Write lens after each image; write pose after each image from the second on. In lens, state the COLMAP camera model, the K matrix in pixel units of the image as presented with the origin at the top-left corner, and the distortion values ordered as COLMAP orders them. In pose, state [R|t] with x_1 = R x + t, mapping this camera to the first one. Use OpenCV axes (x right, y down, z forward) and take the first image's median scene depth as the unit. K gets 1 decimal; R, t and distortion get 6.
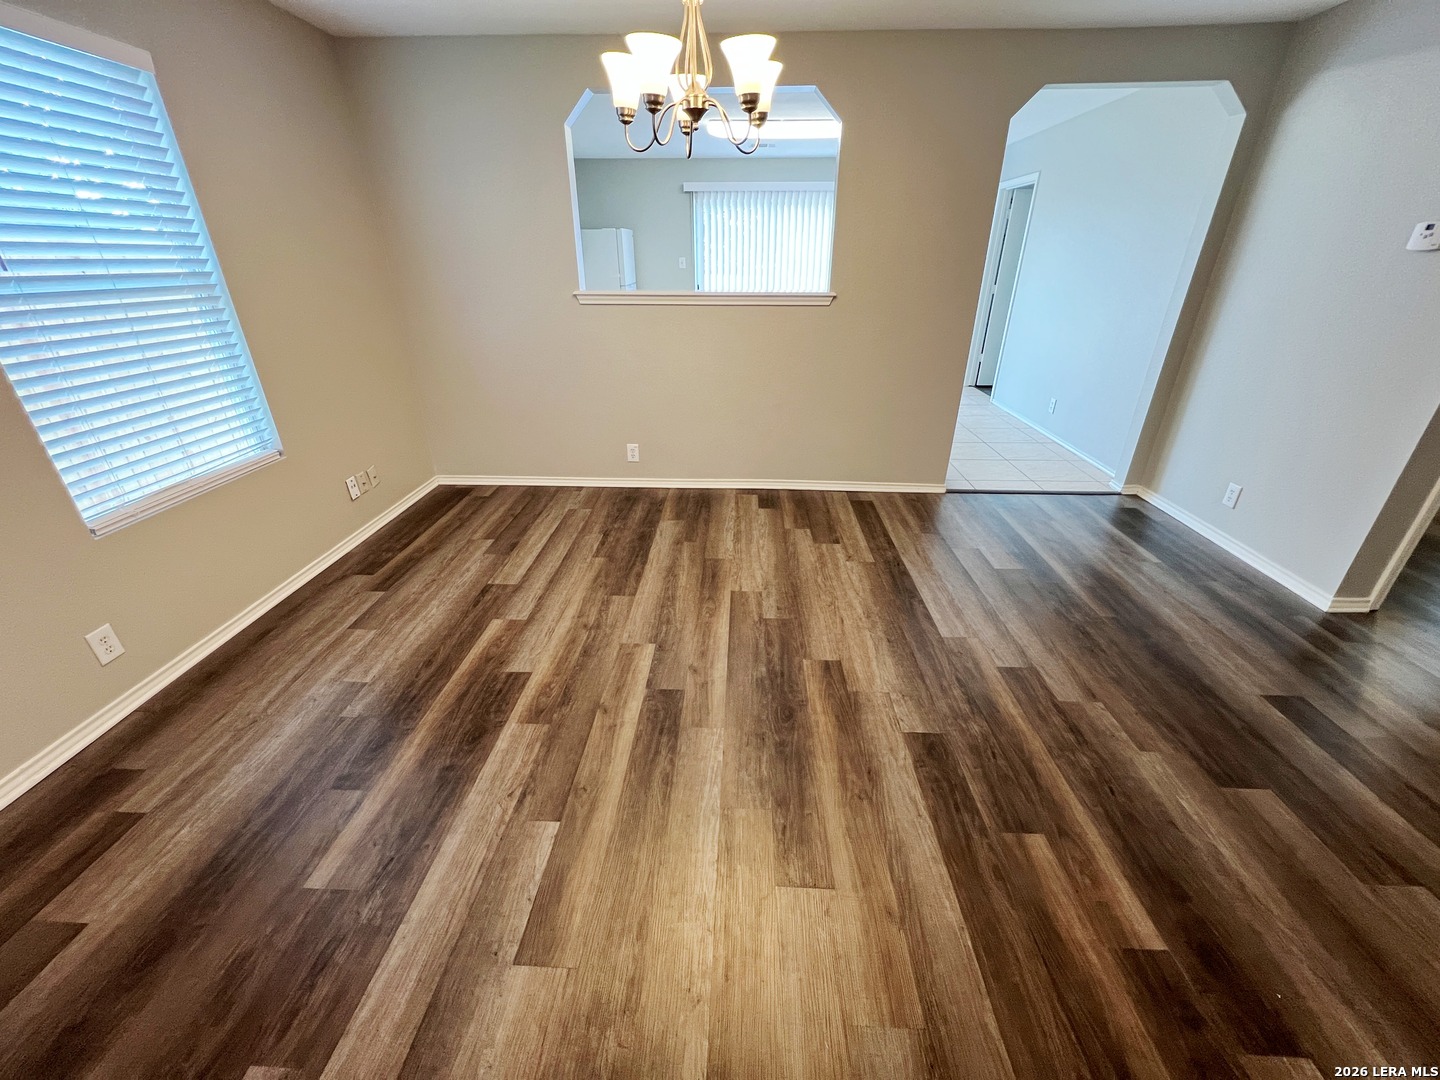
lens RADIAL K [[575.9, 0, 719.2], [0, 575.9, 539.2], [0, 0, 1]] dist [-0.000928, 0.000340]
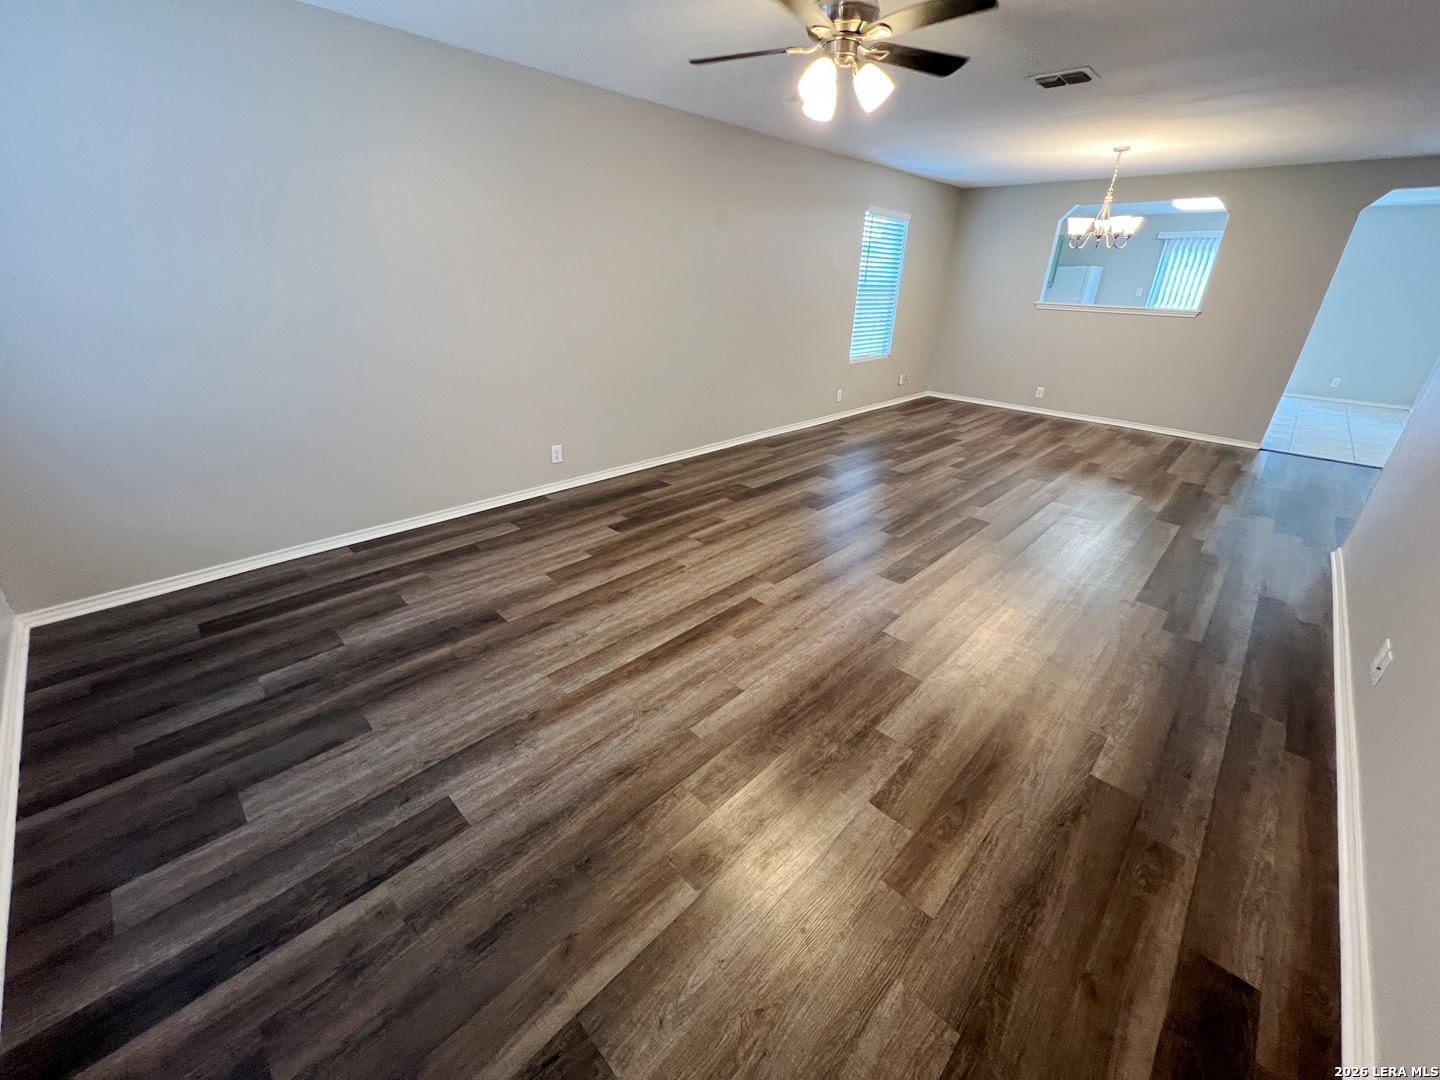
lens RADIAL K [[575.9, 0, 719.2], [0, 575.9, 539.2], [0, 0, 1]] dist [-0.000928, 0.000340]
pose [[0.747974, 0.295913, -0.594113, 0.439153], [-0.316691, 0.945765, 0.072356, 0.676992], [0.583303, 0.134030, 0.801120, -1.384087]]
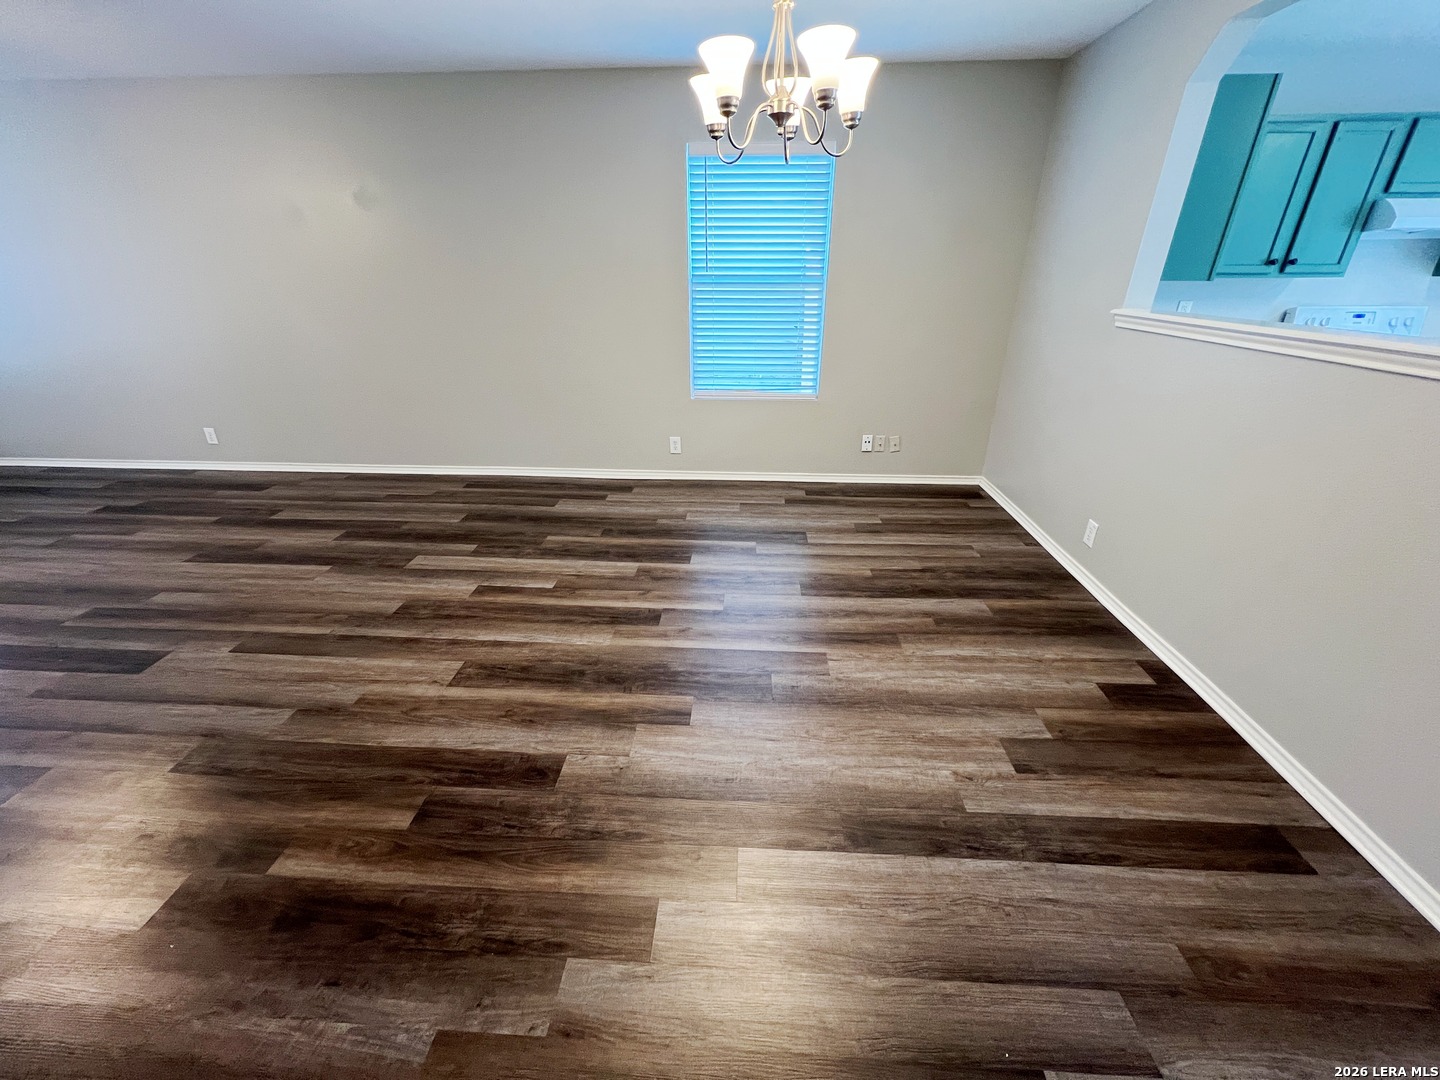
lens RADIAL K [[575.9, 0, 719.2], [0, 575.9, 539.2], [0, 0, 1]] dist [-0.000928, 0.000340]
pose [[-0.009621, 0.426745, -0.904321, 0.743079], [-0.441863, 0.809465, 0.386684, -0.315784], [0.897031, 0.403306, 0.180775, 0.654129]]
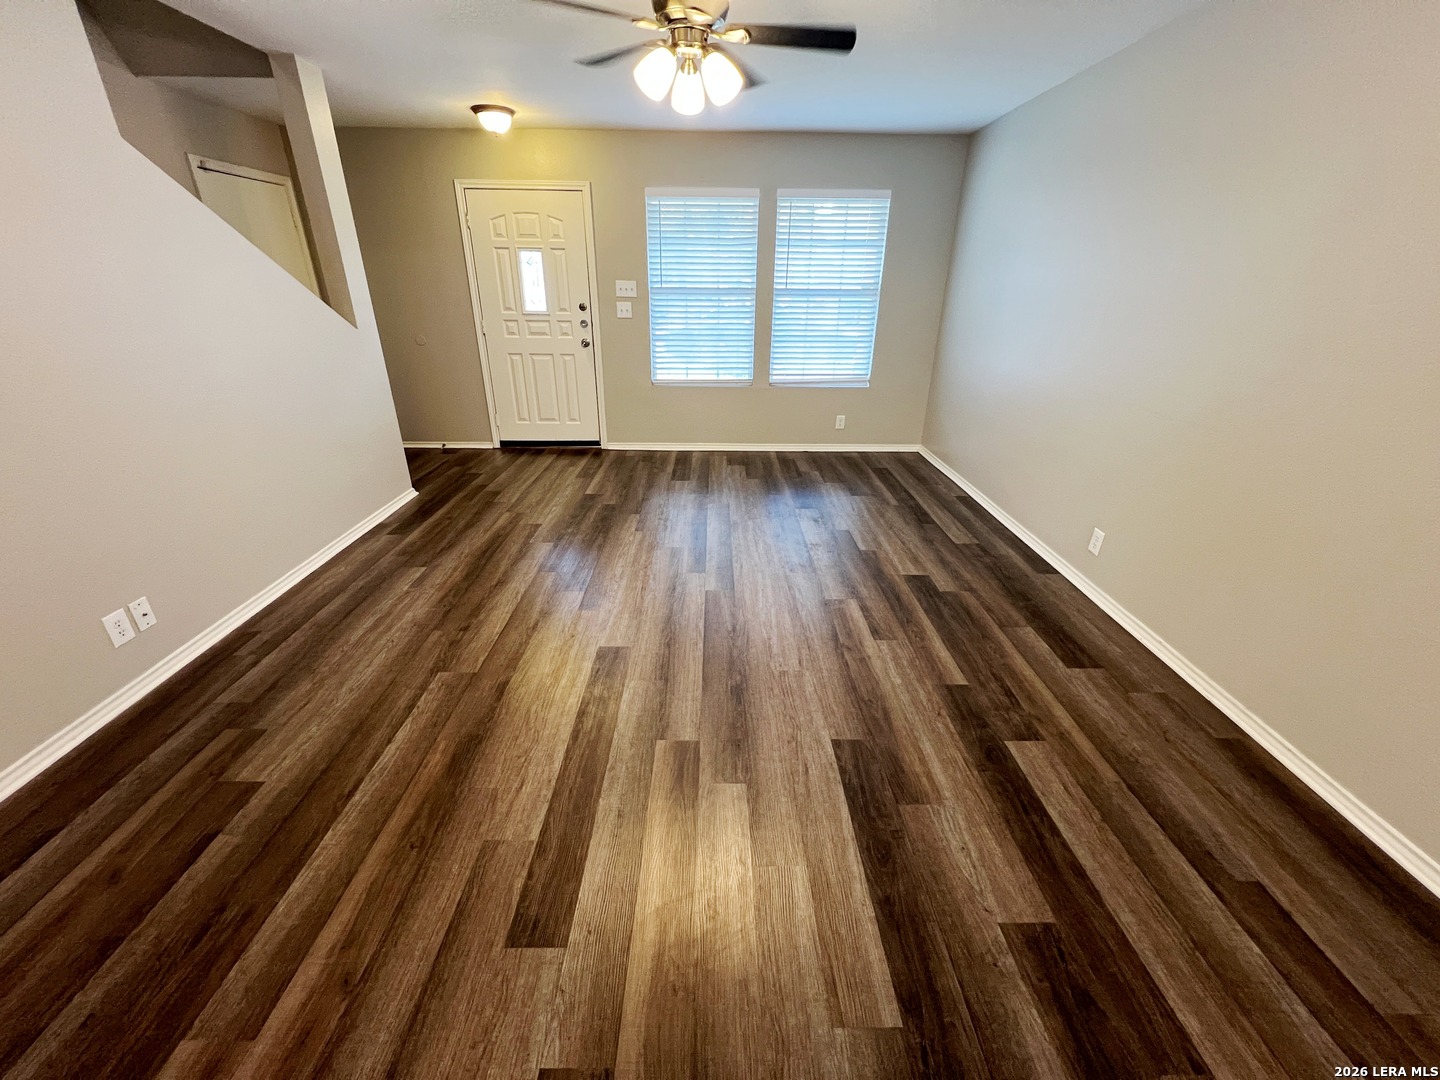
lens RADIAL K [[575.9, 0, 719.2], [0, 575.9, 539.2], [0, 0, 1]] dist [-0.000928, 0.000340]
pose [[-0.998510, 0.013043, -0.052982, -0.080346], [-0.032724, 0.633858, 0.772757, -0.096832], [0.043662, 0.773339, -0.632487, 0.185130]]
